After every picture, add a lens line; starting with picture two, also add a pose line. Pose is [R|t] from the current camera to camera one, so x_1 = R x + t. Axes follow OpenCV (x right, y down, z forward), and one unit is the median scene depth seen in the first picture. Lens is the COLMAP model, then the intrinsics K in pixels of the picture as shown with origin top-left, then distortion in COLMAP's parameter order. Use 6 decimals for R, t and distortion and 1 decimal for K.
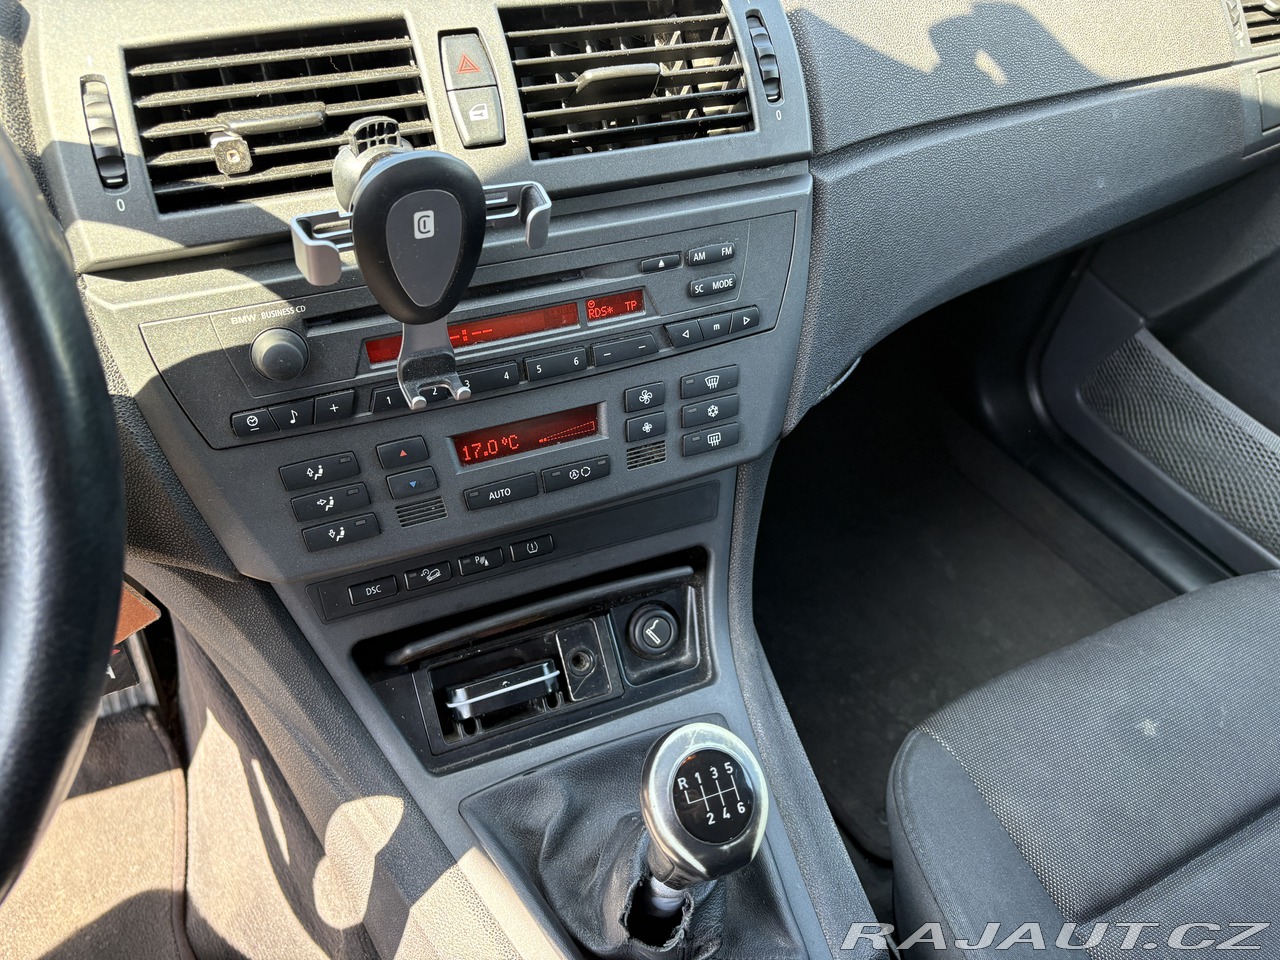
lens RADIAL K [[998.1, 0, 691.1], [0, 998.1, 482.2], [0, 0, 1]] dist [0.005520, -0.003521]
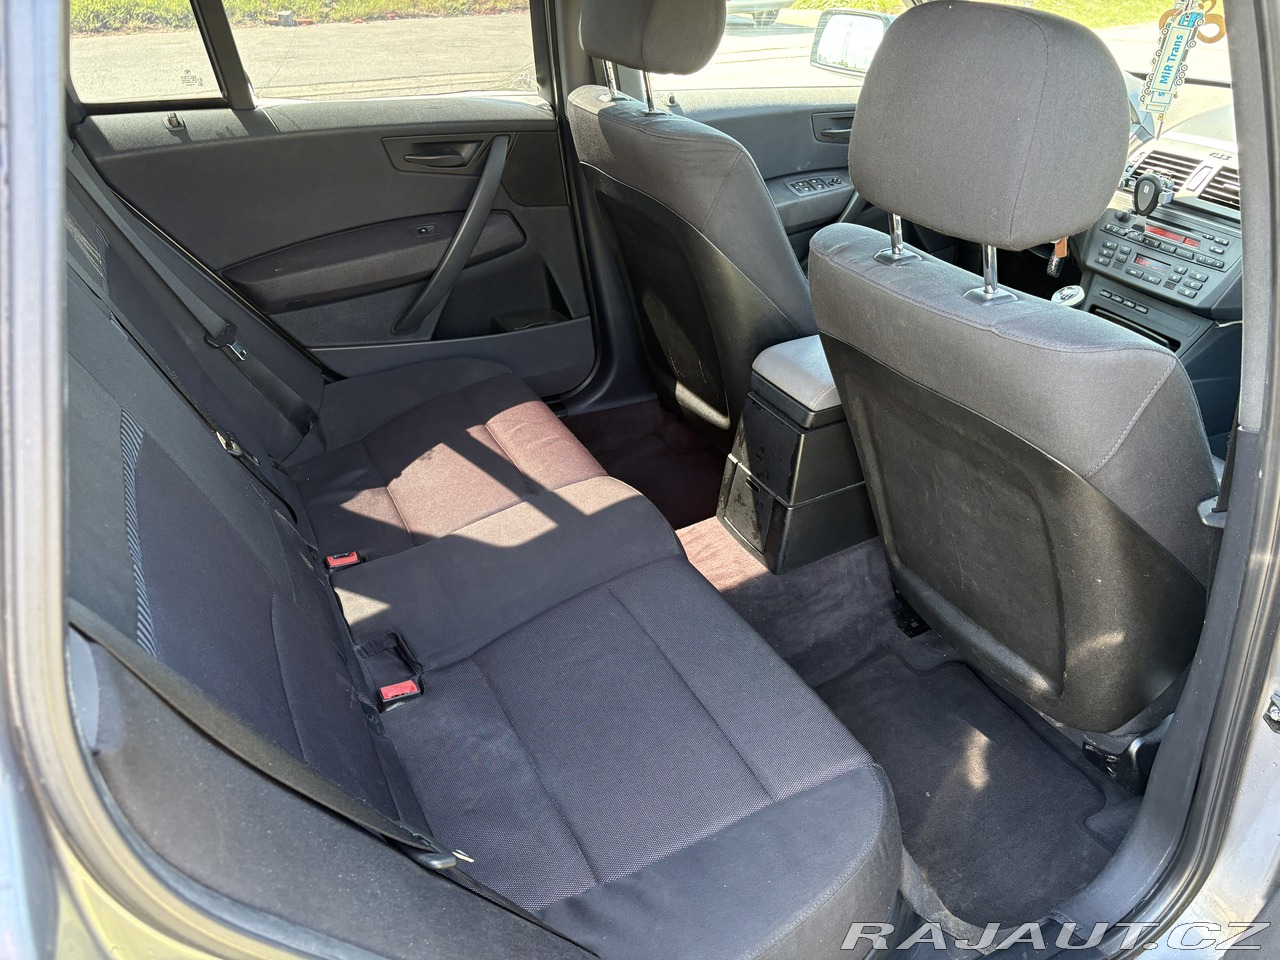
lens RADIAL K [[994.4, 0, 640.0], [0, 994.4, 480.0], [0, 0, 1]] dist [0.049119, -0.069329]
pose [[-0.017492, 0.458630, -0.888455, 3.484716], [-0.665349, 0.657942, 0.352736, 0.422447], [0.746327, 0.597303, 0.293641, -1.011200]]
